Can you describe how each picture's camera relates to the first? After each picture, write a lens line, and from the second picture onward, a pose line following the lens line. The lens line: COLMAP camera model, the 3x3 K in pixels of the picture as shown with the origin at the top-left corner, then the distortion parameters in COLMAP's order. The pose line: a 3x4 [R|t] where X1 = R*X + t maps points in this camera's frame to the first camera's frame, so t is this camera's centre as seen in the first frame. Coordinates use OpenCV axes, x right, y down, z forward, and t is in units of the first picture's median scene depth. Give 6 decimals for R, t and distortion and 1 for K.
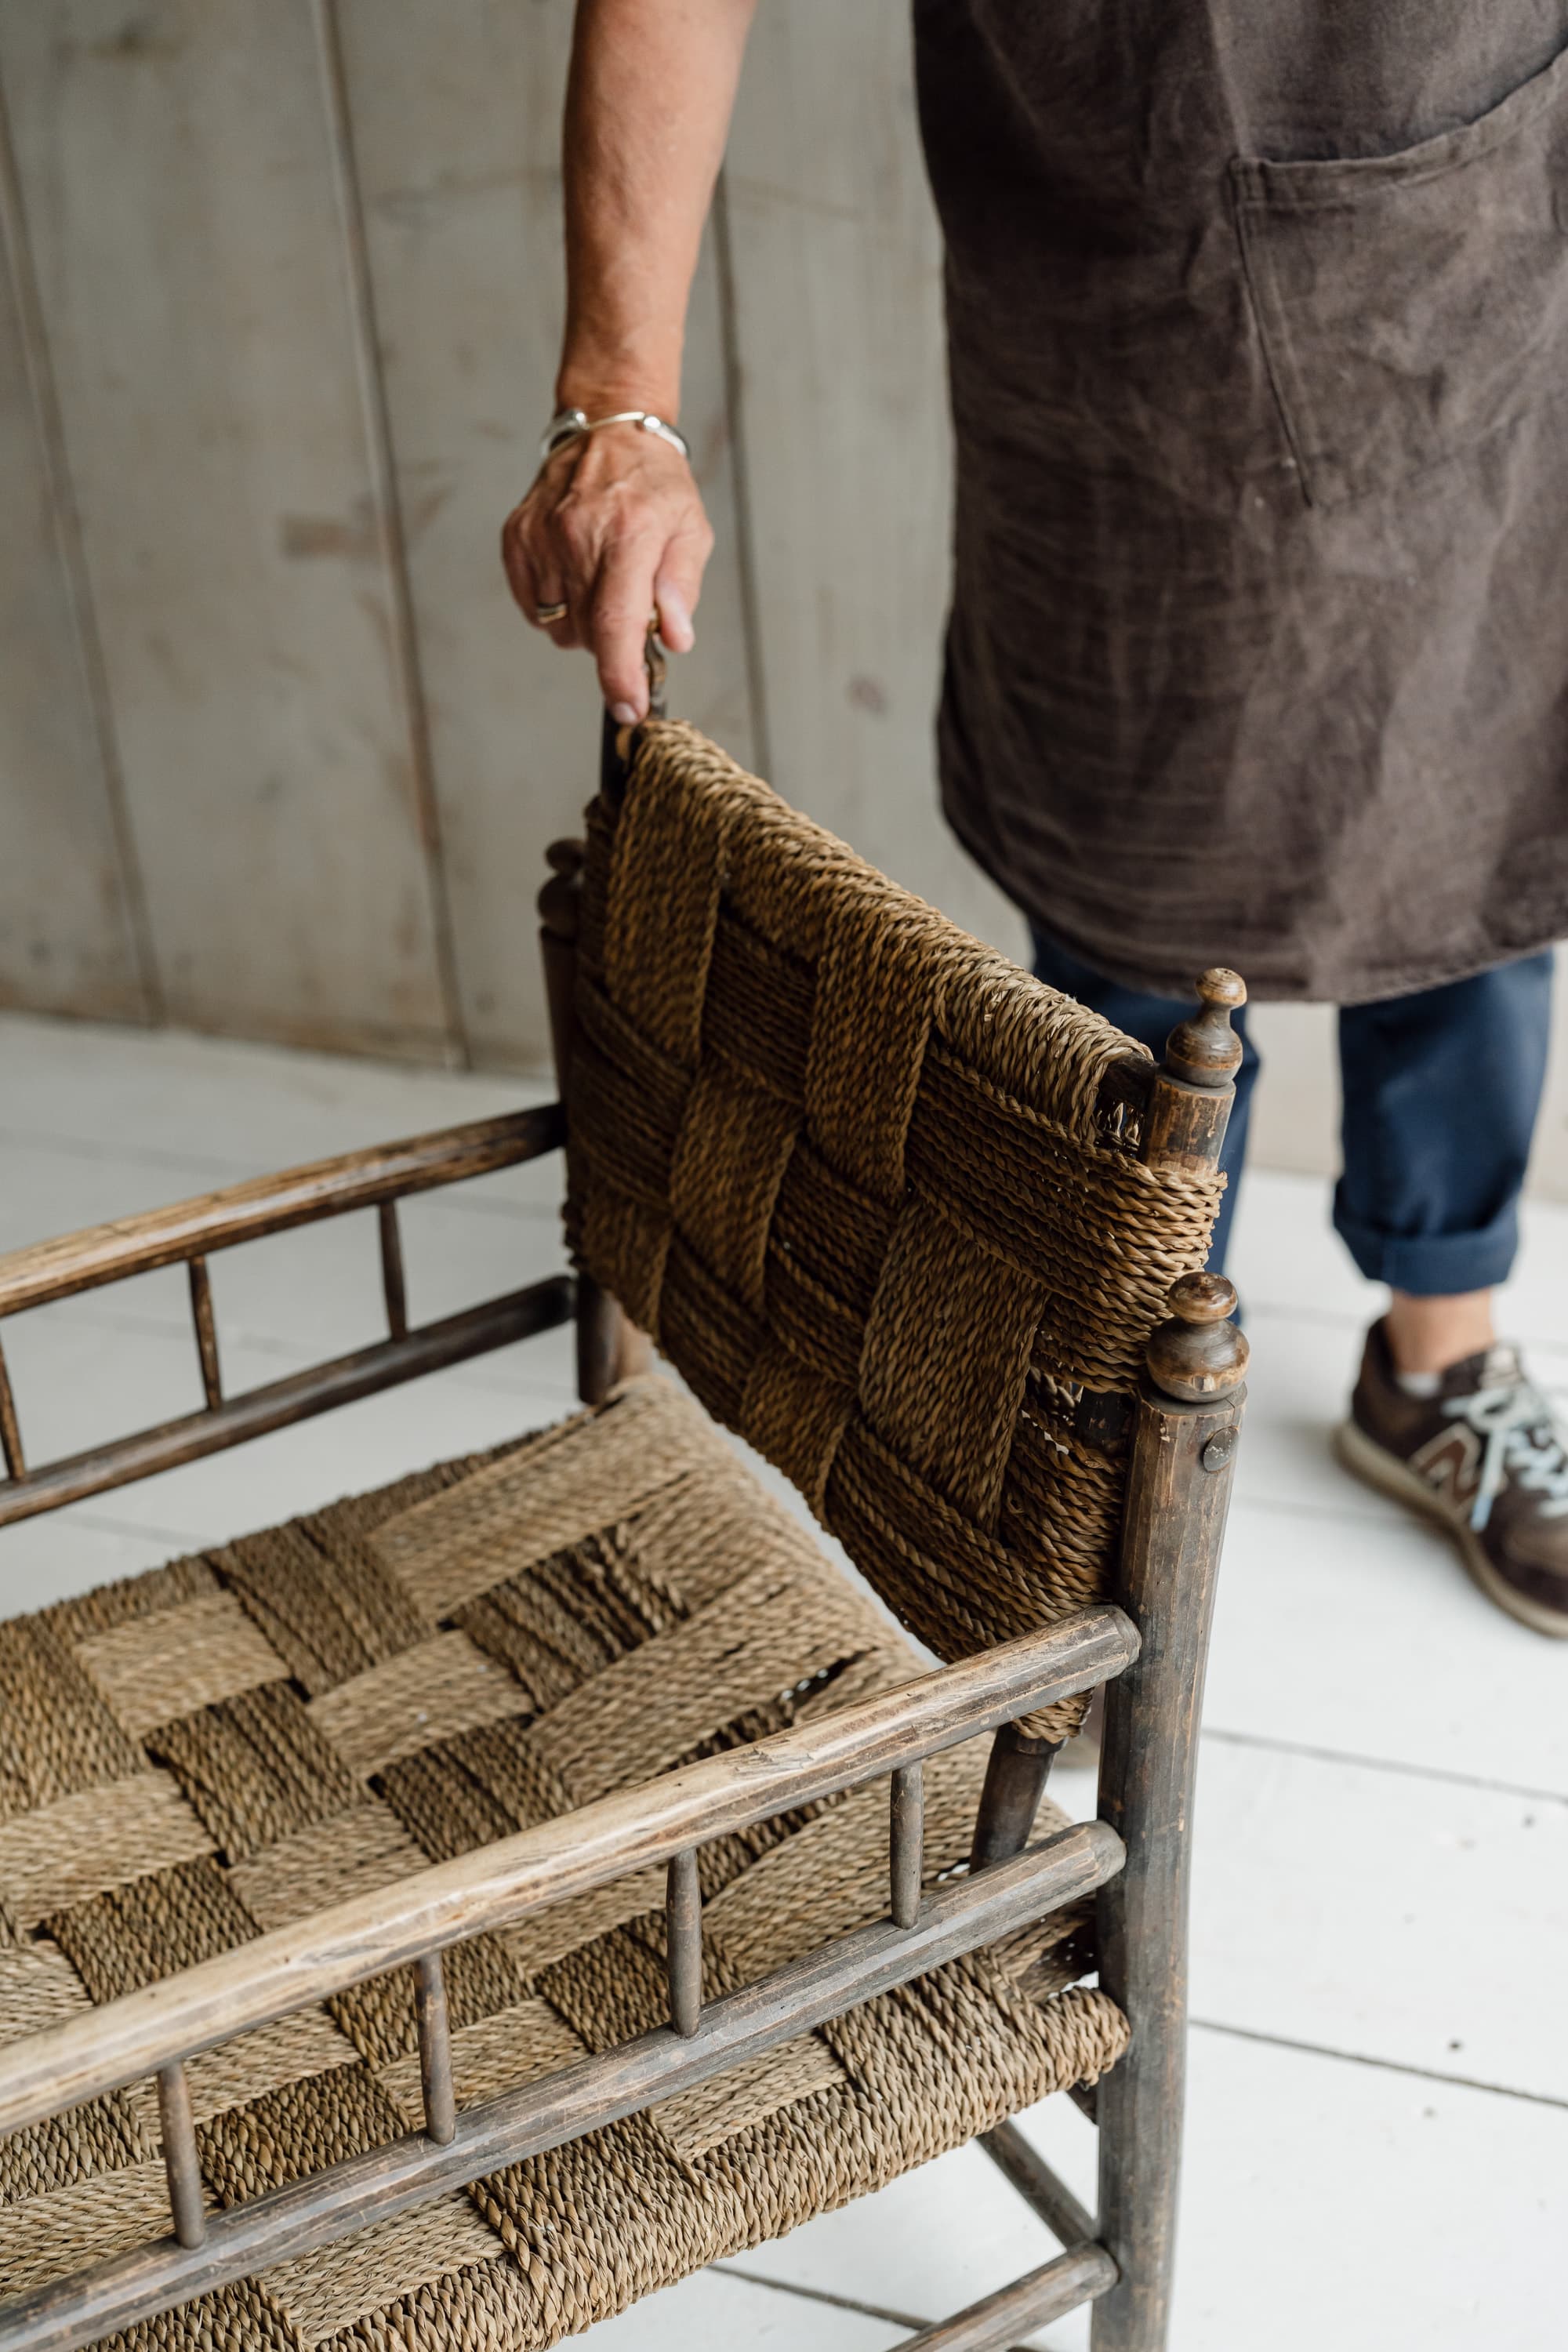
lens RADIAL K [[3361.8, 0, 784.1], [0, 3361.8, 1157.2], [0, 0, 1]] dist [0.003825, 0.000000]
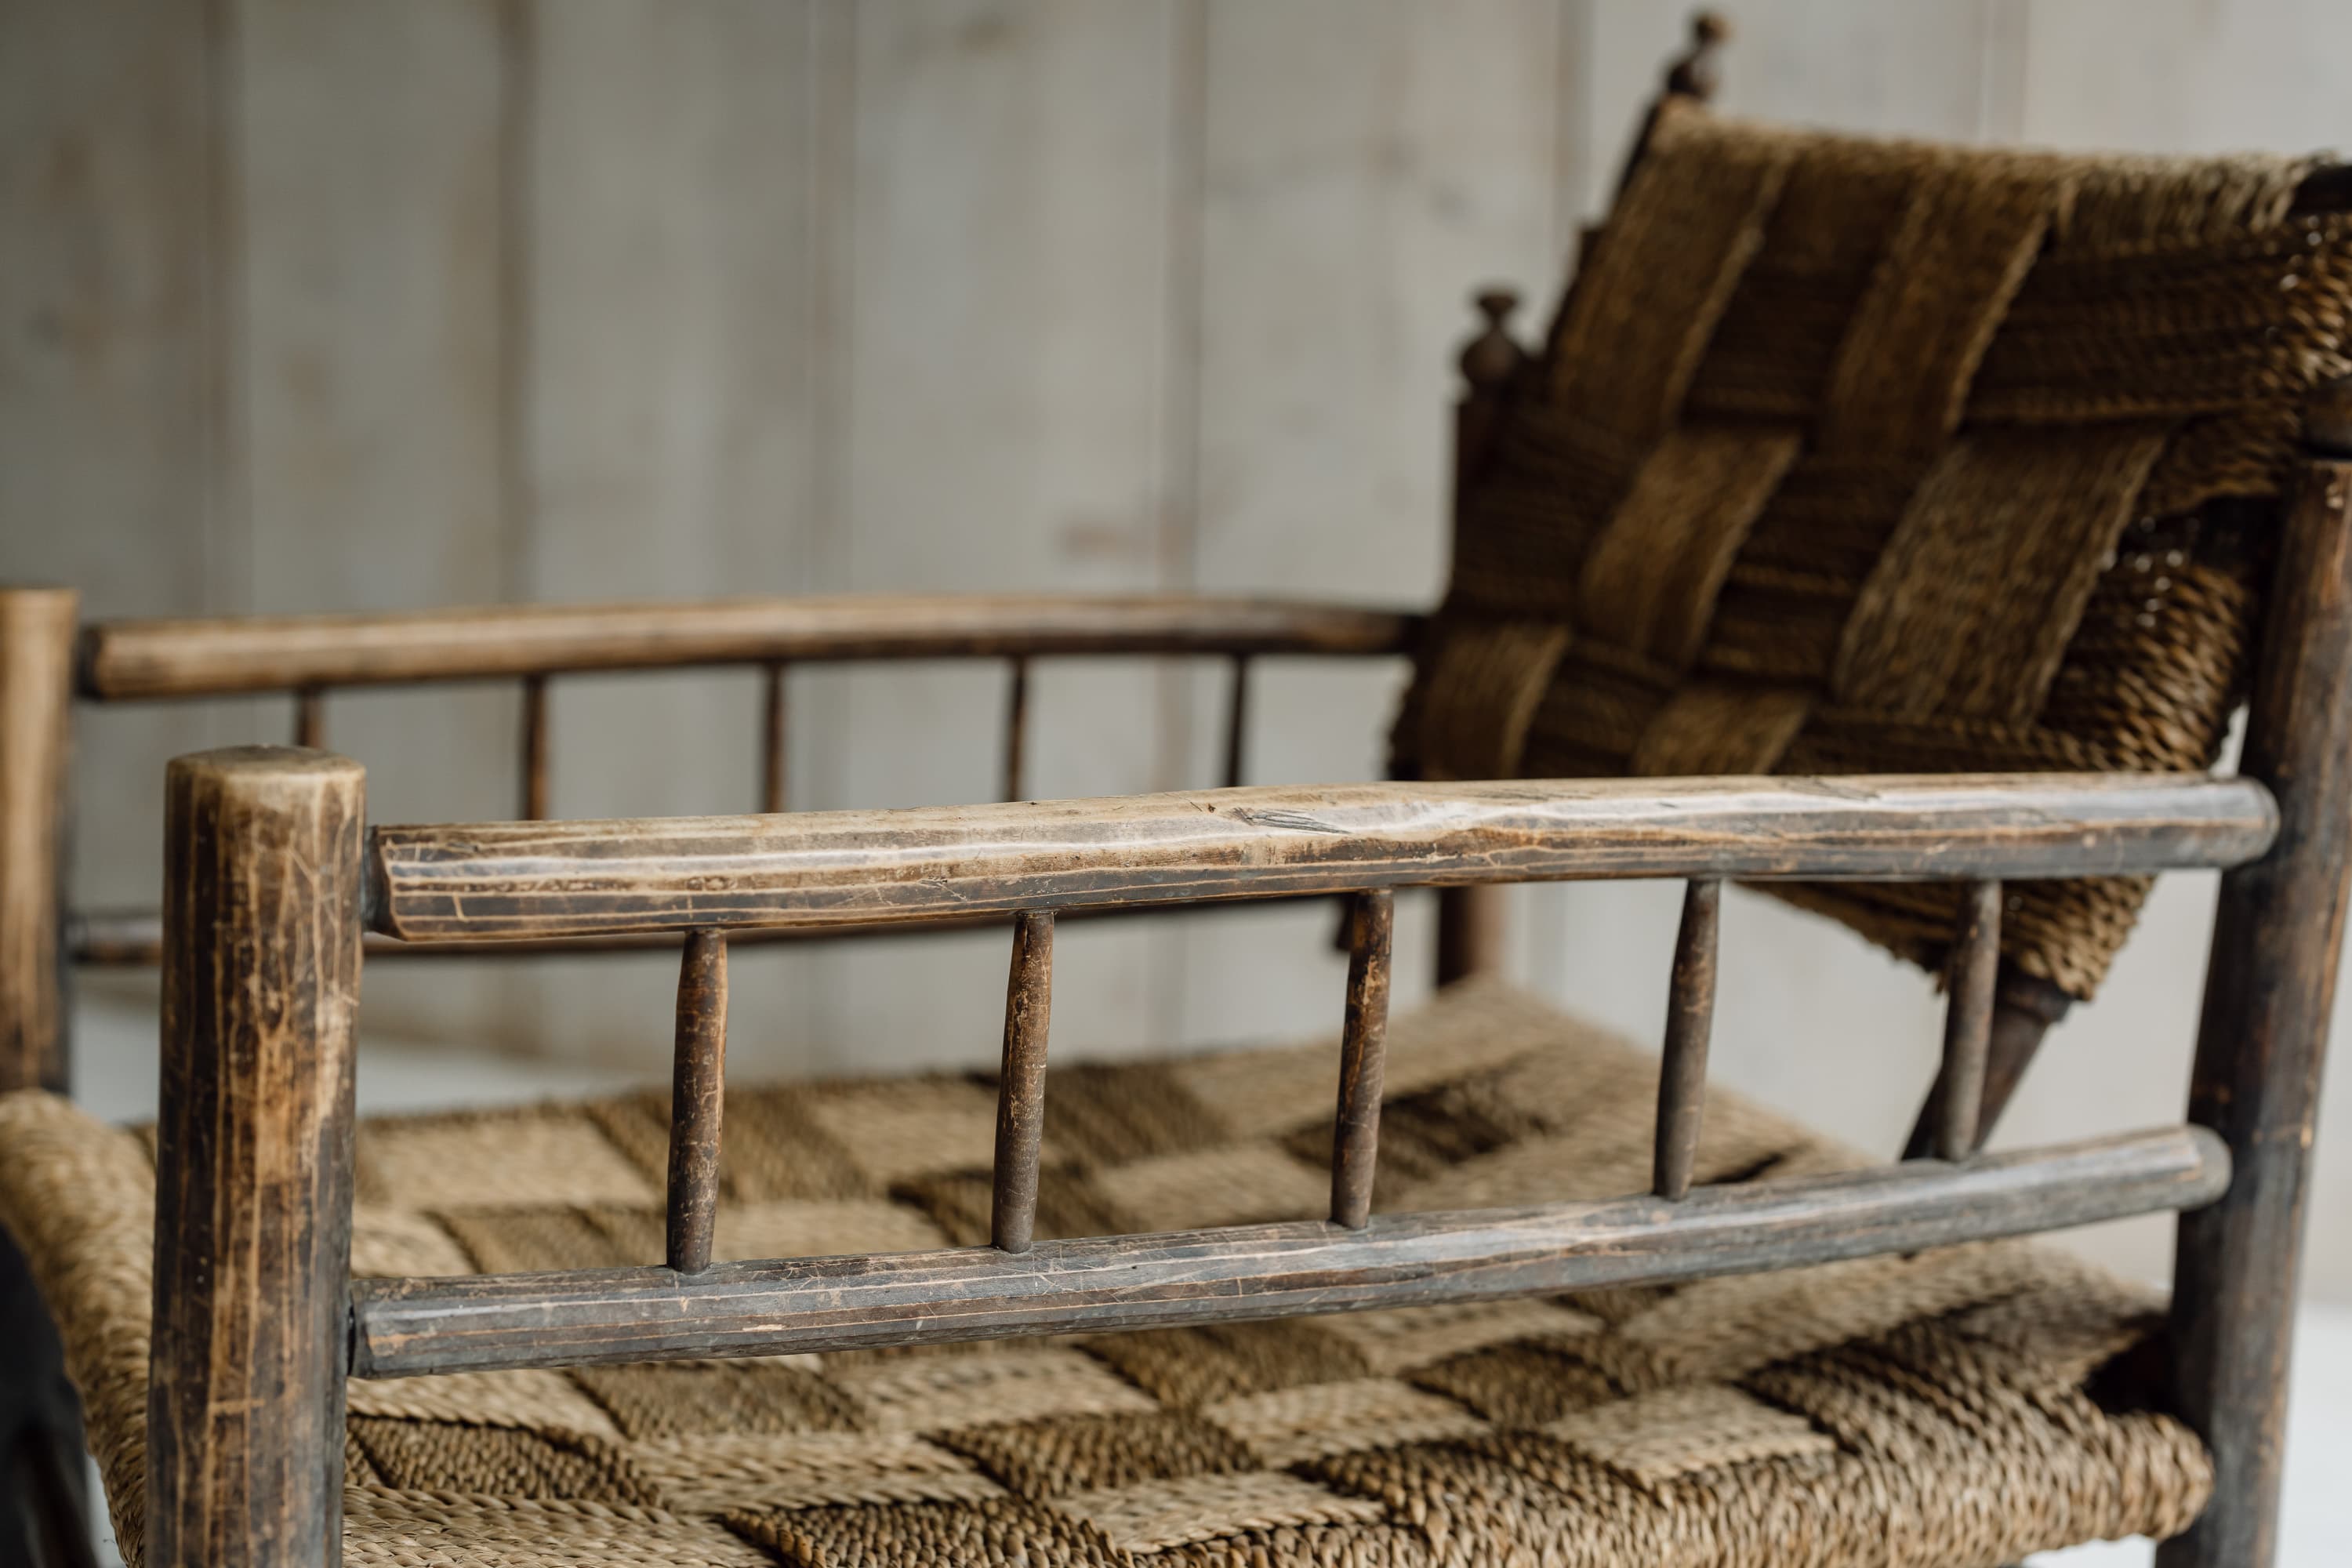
lens RADIAL K [[3361.8, 0, 1123.3], [0, 3361.8, 783.7], [0, 0, 1]] dist [0.003825, 0.000000]
pose [[0.992588, 0.092971, -0.078269, -0.091047], [-0.115536, 0.921647, -0.370431, 0.424855], [0.037698, 0.376728, 0.925557, 0.257086]]
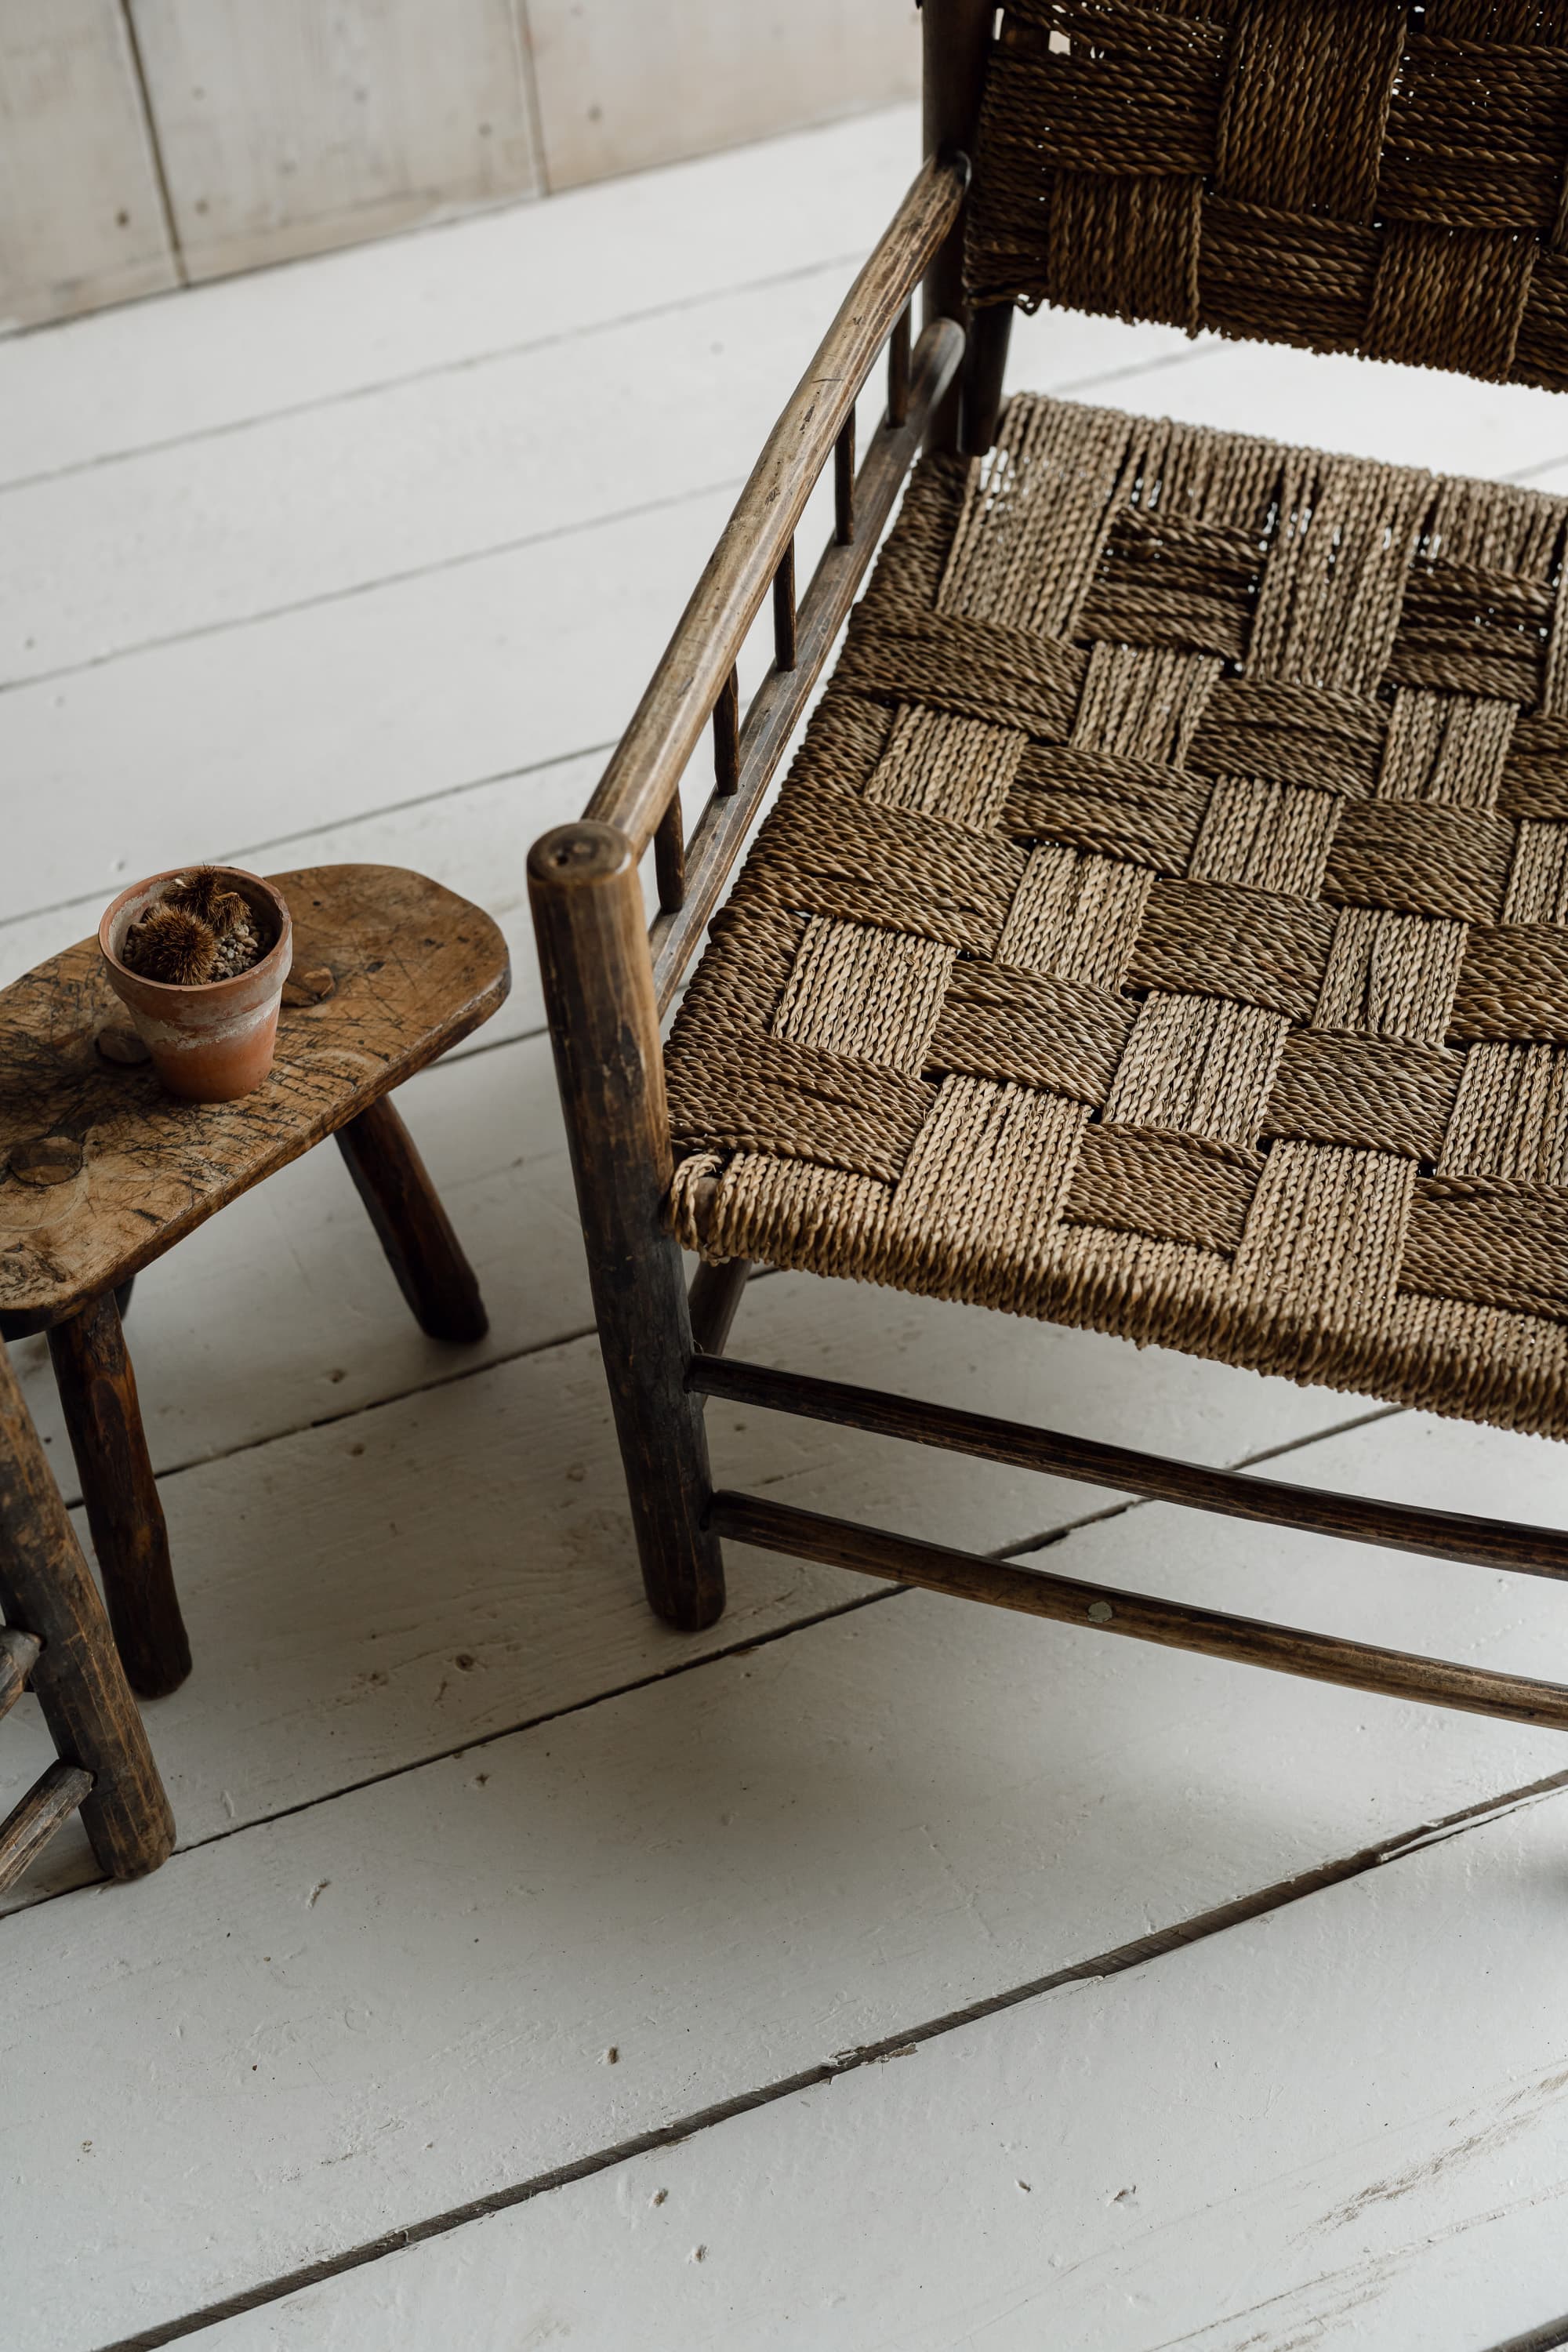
lens RADIAL K [[3361.8, 0, 691.1], [0, 3361.8, 1201.9], [0, 0, 1]] dist [0.003825, 0.000000]
pose [[0.721263, -0.478875, 0.500458, -0.968753], [0.331511, 0.873046, 0.357619, -0.156277], [-0.608178, -0.092030, 0.788448, 0.245848]]
